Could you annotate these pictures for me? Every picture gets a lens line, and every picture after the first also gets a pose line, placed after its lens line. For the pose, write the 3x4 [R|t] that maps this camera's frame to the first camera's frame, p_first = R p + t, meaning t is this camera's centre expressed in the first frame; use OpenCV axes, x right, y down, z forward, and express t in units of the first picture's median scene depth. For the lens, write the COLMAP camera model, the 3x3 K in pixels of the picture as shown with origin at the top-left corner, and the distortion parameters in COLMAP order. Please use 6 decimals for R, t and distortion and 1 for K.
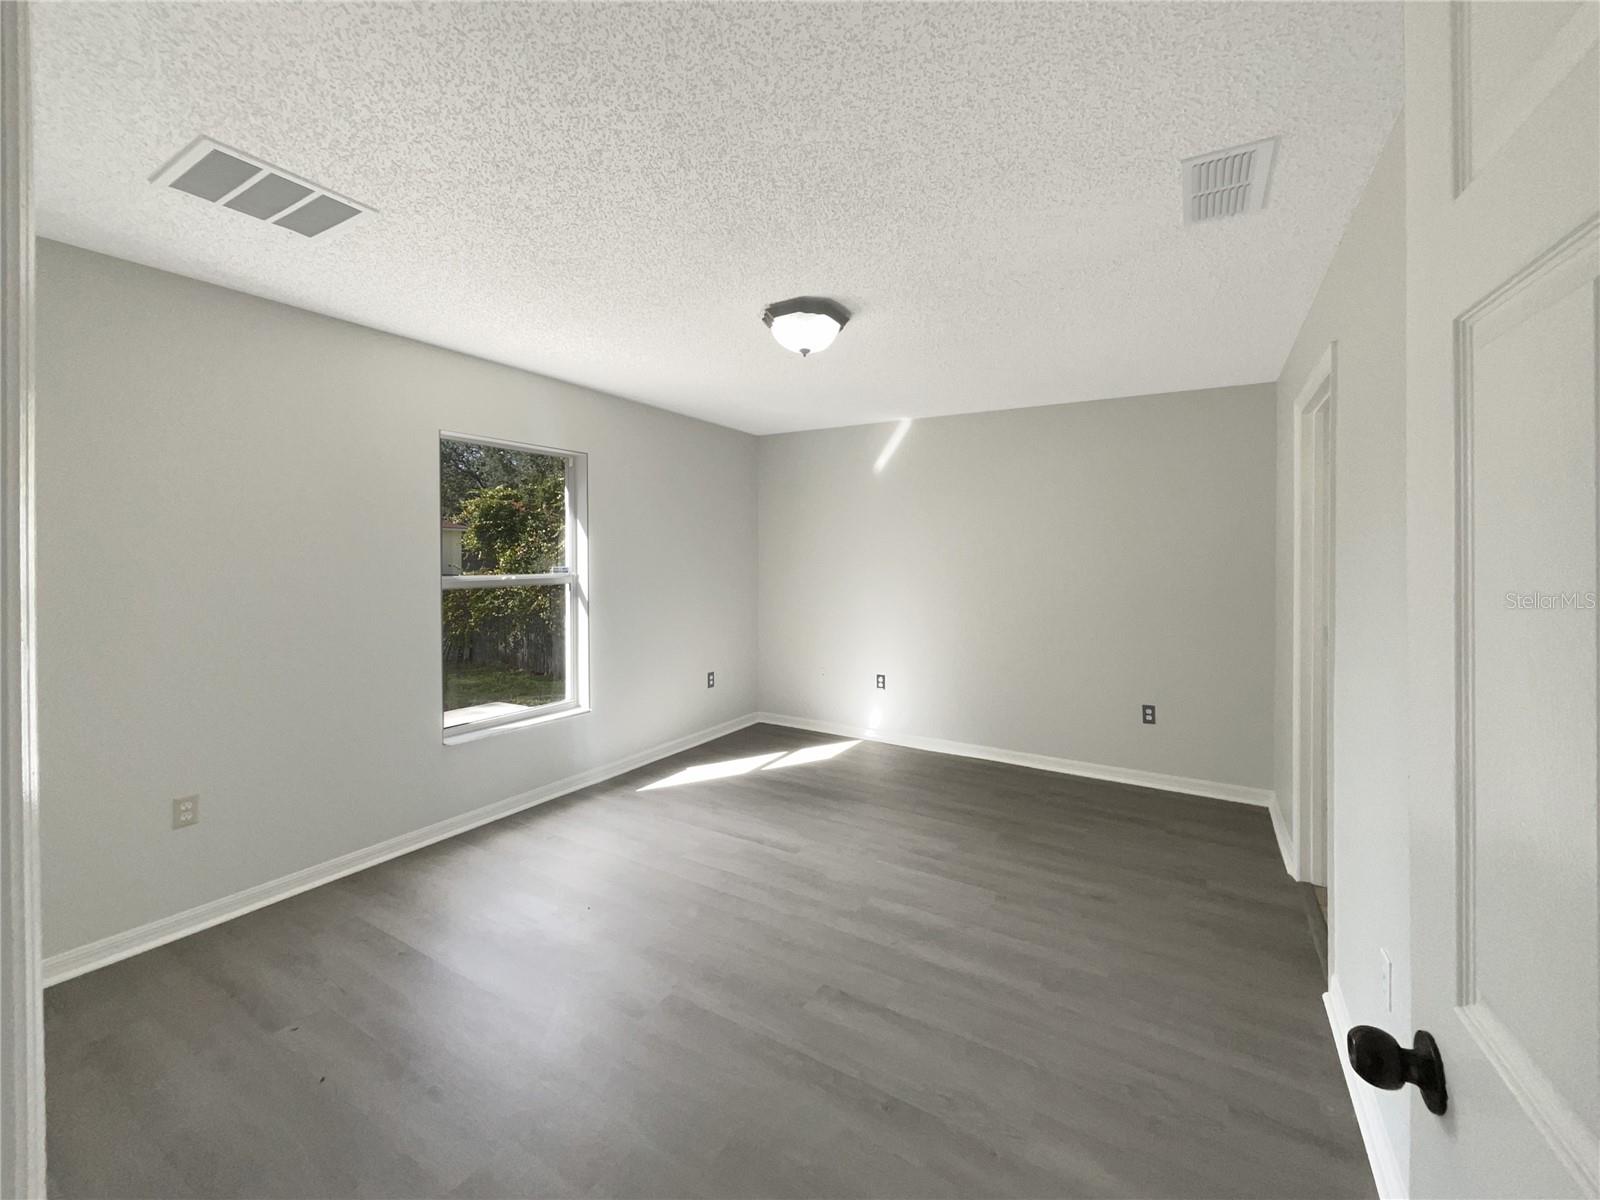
lens RADIAL K [[662.8, 0, 798.2], [0, 662.8, 548.5], [0, 0, 1]] dist [-0.000254, 0.000426]
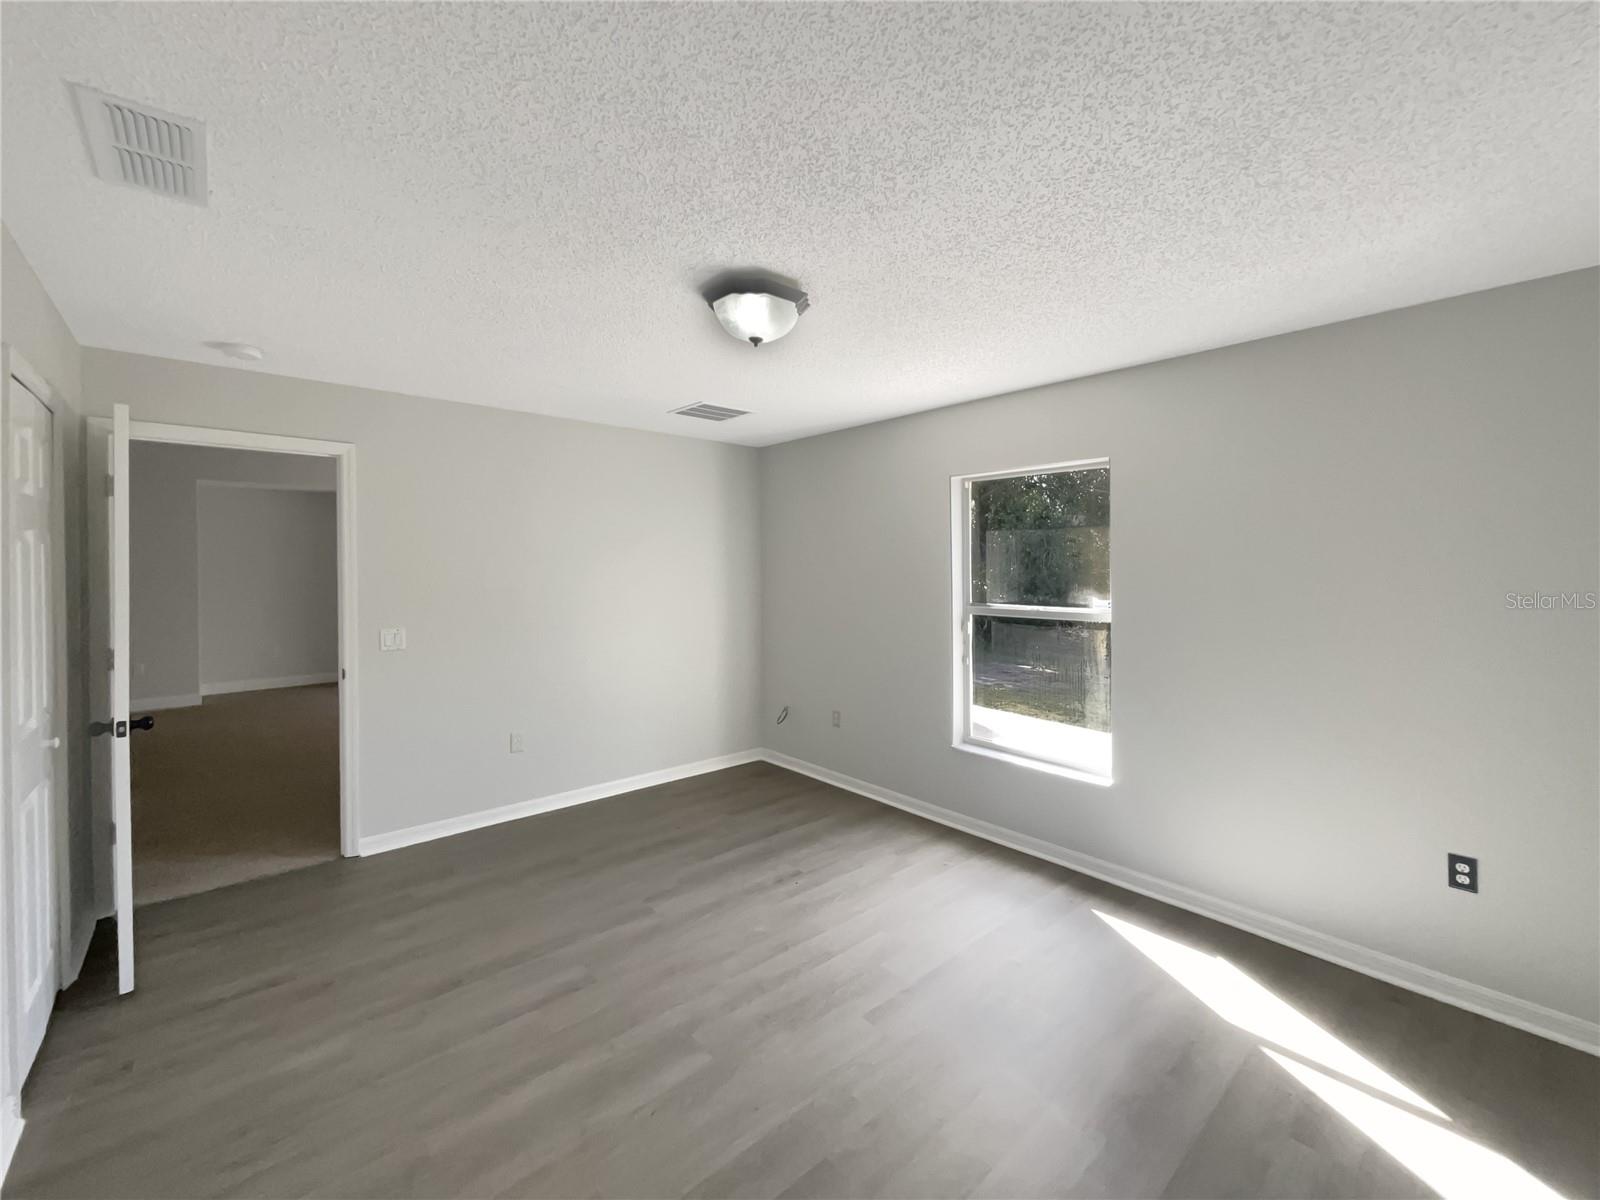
lens RADIAL K [[648.8, 0, 800.7], [0, 648.8, 587.9], [0, 0, 1]] dist [-0.000167, 0.000020]
pose [[-0.293318, 0.017360, -0.955857, 0.753219], [0.006458, 0.999848, 0.016177, -0.004941], [0.955993, -0.001428, -0.293385, 1.295920]]
